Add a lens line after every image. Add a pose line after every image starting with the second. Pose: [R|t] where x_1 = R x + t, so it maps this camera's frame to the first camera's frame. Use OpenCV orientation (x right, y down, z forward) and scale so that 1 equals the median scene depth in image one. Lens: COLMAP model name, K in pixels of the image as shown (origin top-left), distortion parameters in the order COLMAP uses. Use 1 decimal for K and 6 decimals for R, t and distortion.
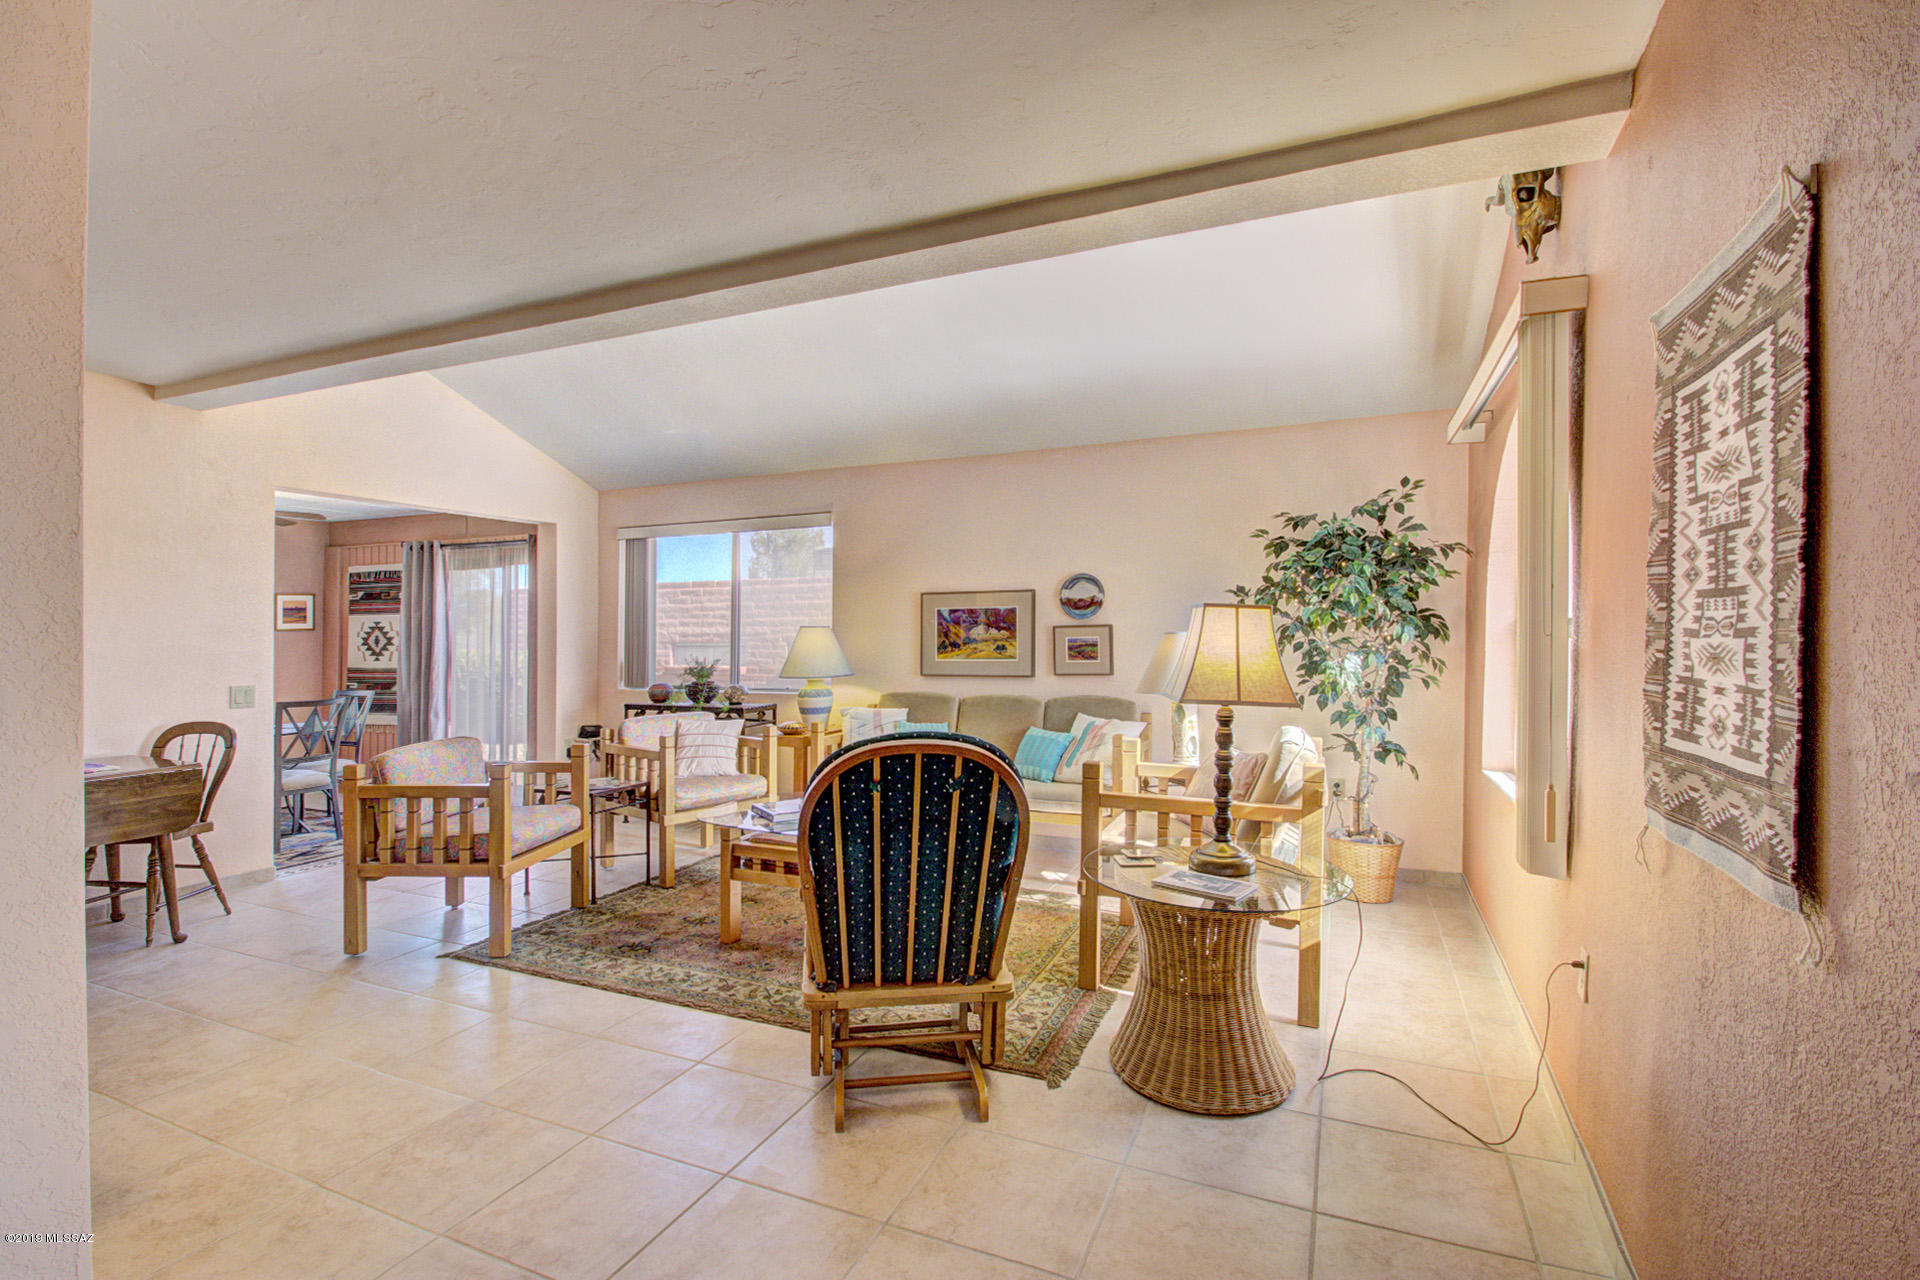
lens RADIAL K [[875.0, 0, 960.0], [0, 875.0, 640.0], [0, 0, 1]] dist [-0.000656, -0.000114]
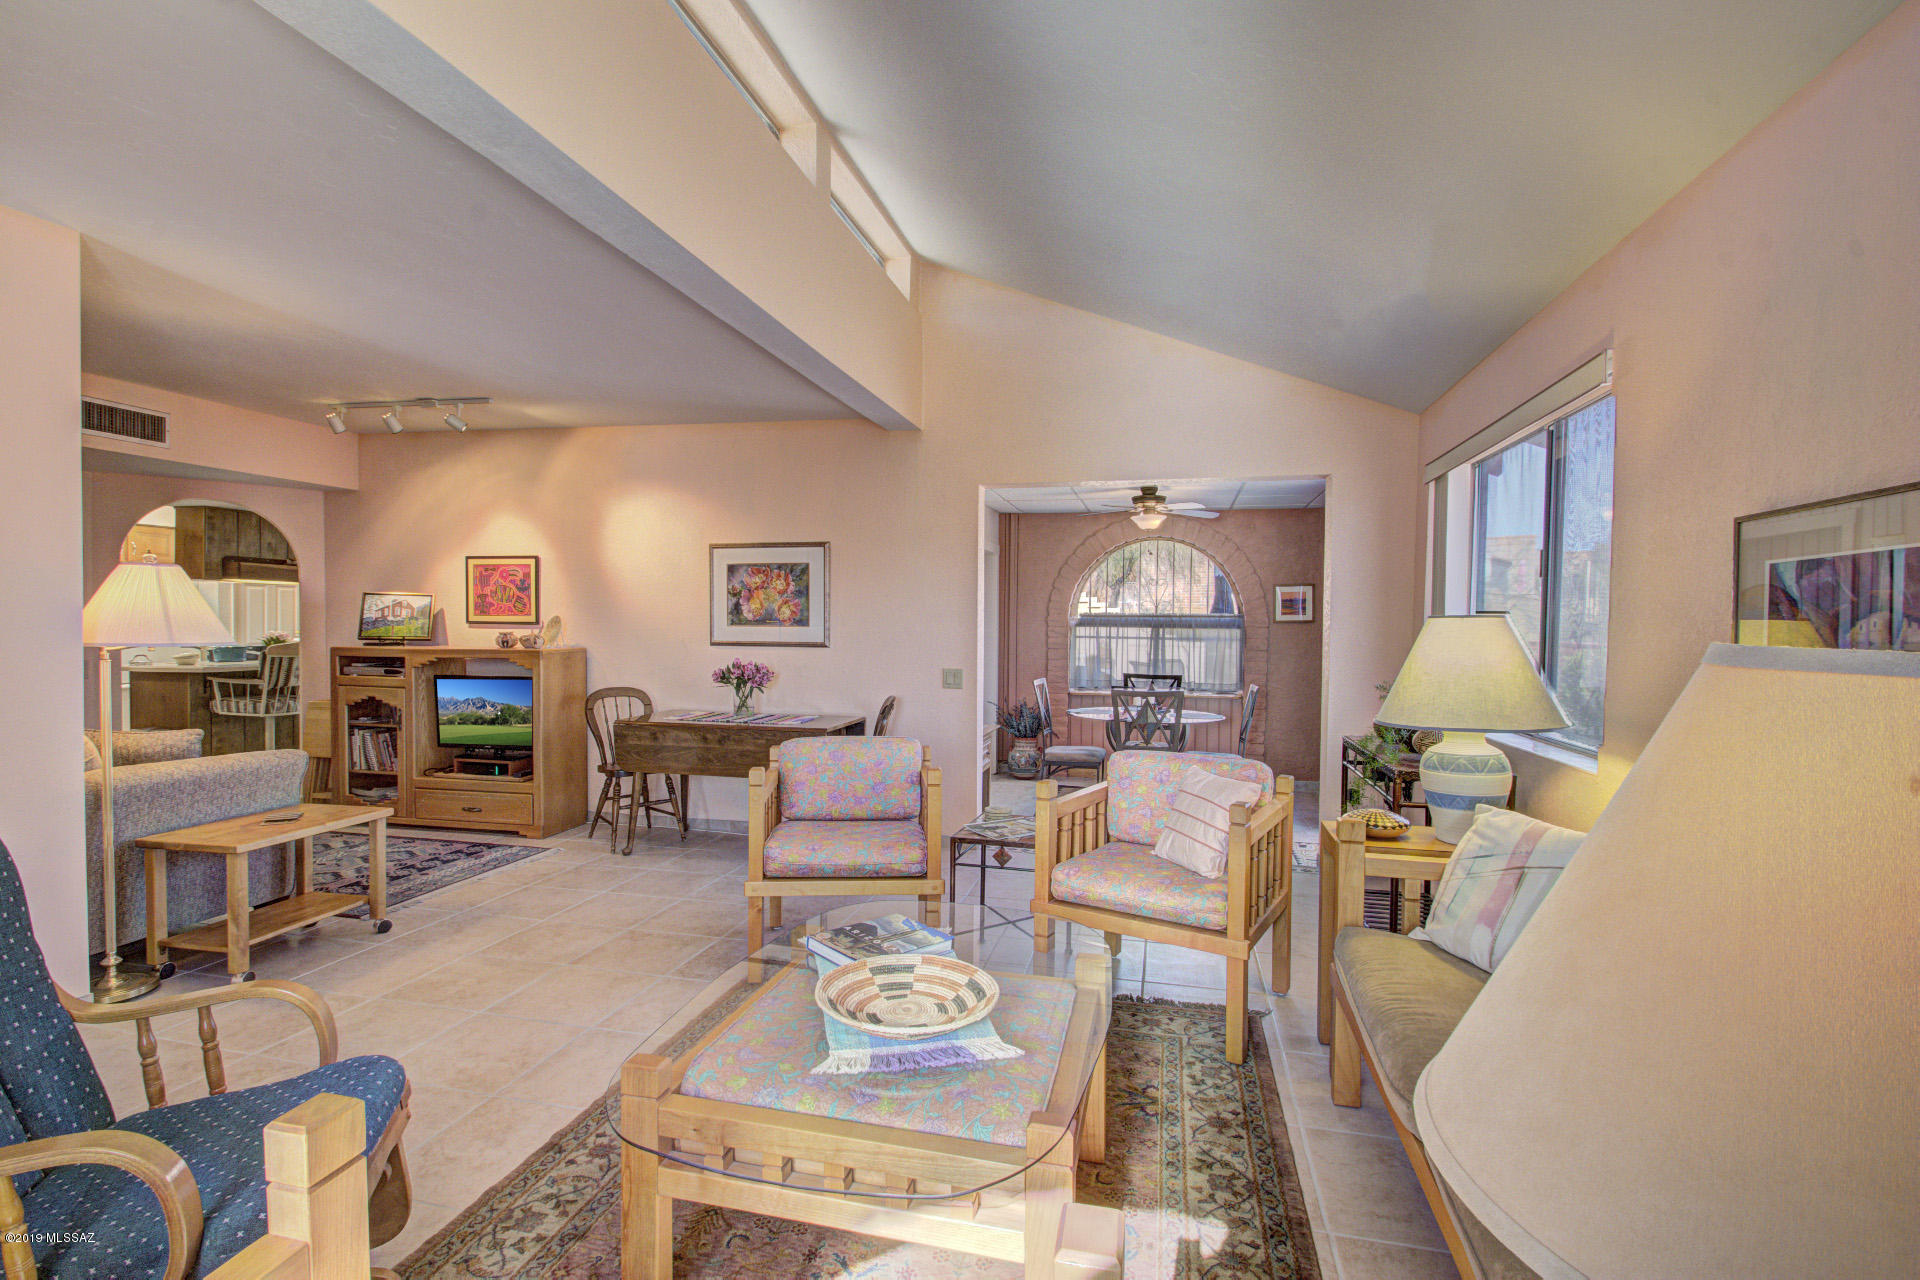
lens RADIAL K [[875.0, 0, 960.0], [0, 875.0, 640.0], [0, 0, 1]] dist [-0.000656, -0.000114]
pose [[0.165906, 0.014363, -0.986037, 0.230194], [-0.013732, 0.999831, 0.012253, 0.004047], [0.986046, 0.011507, 0.166076, 0.784269]]
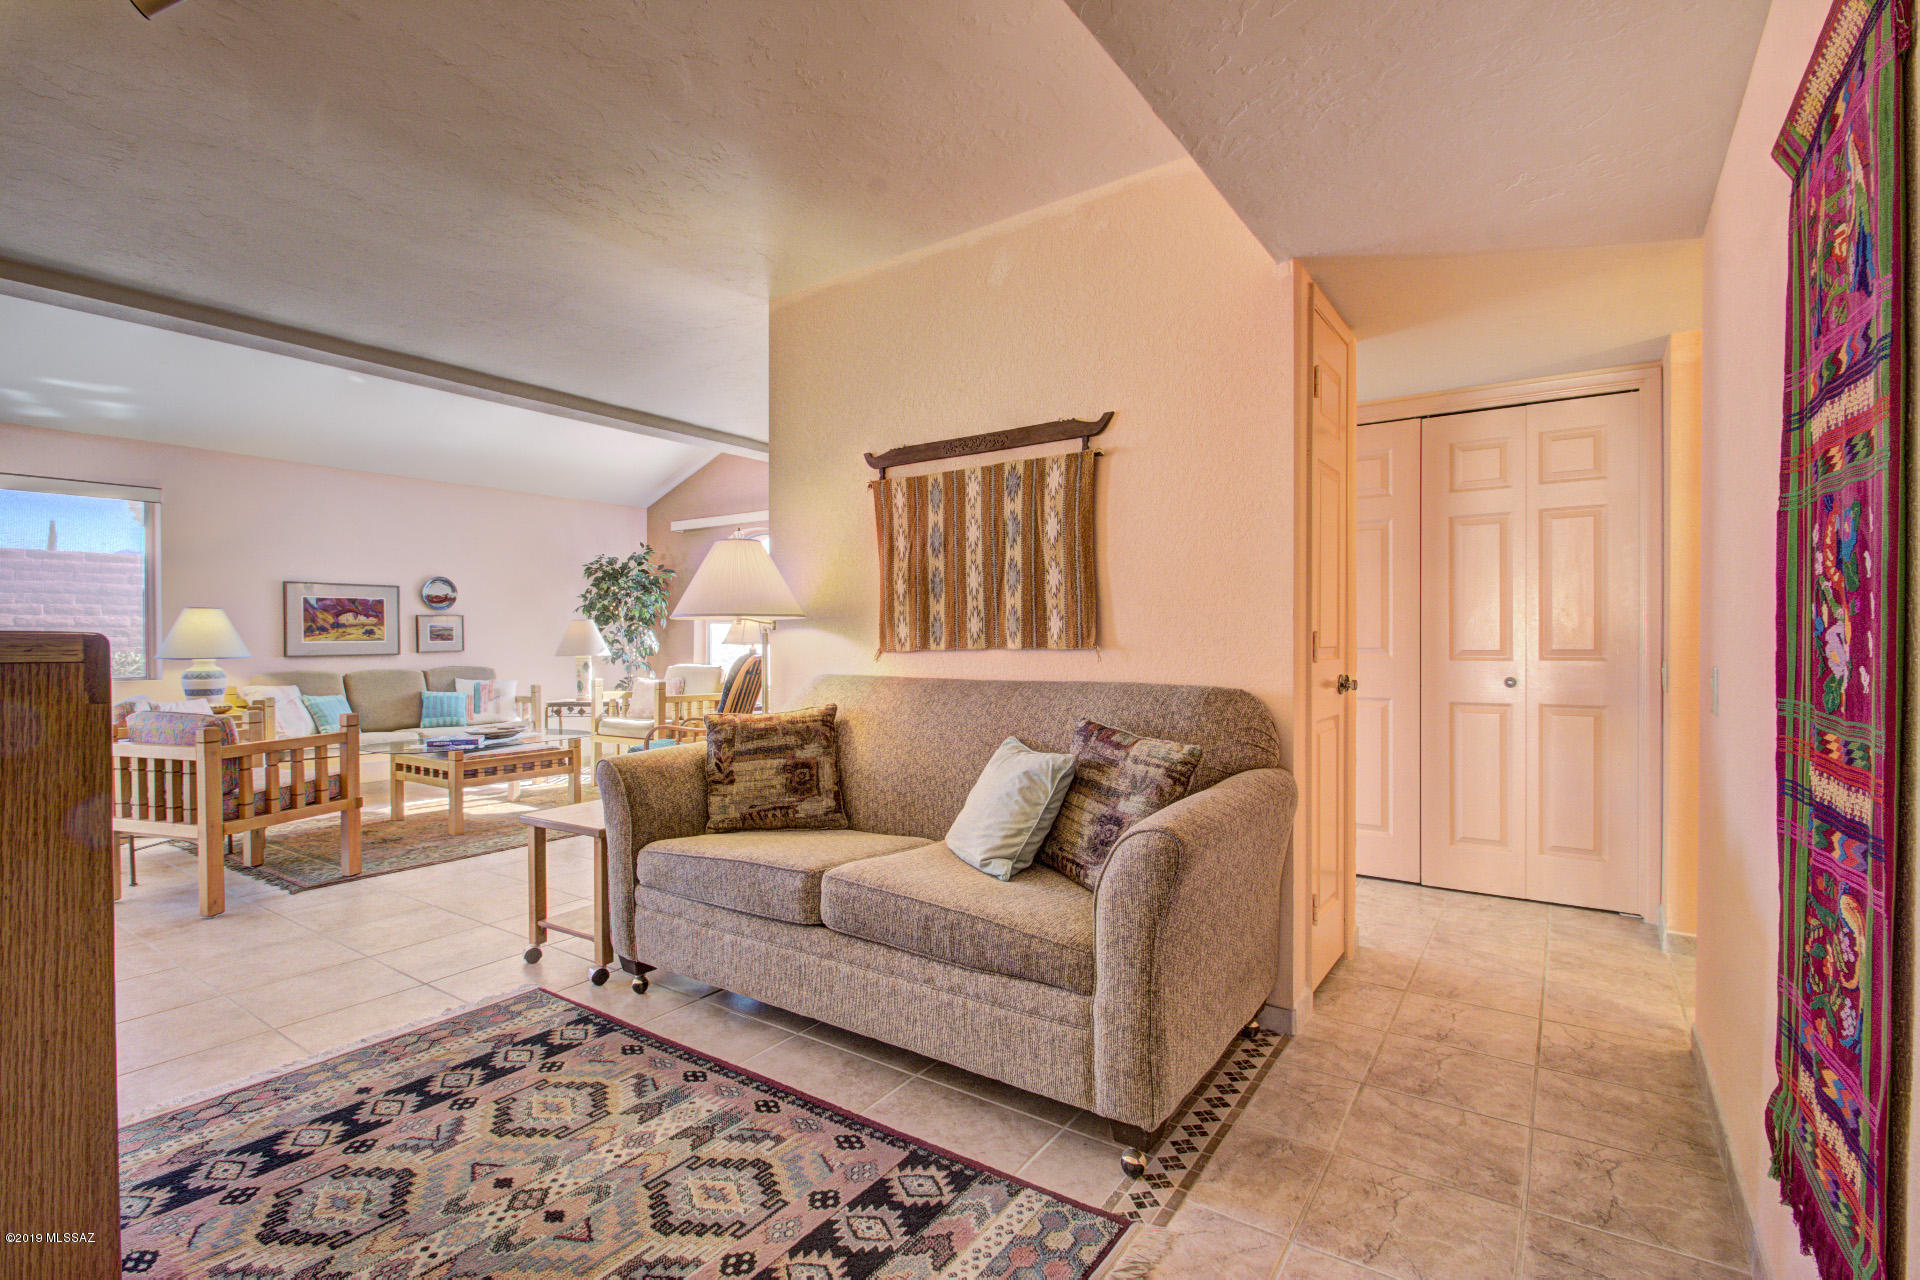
lens RADIAL K [[875.0, 0, 960.0], [0, 875.0, 640.0], [0, 0, 1]] dist [-0.000656, -0.000114]
pose [[0.192457, 0.004788, 0.981294, -1.217094], [0.009148, 0.999936, -0.006673, 0.044366], [-0.981263, 0.010261, 0.192401, -0.043705]]
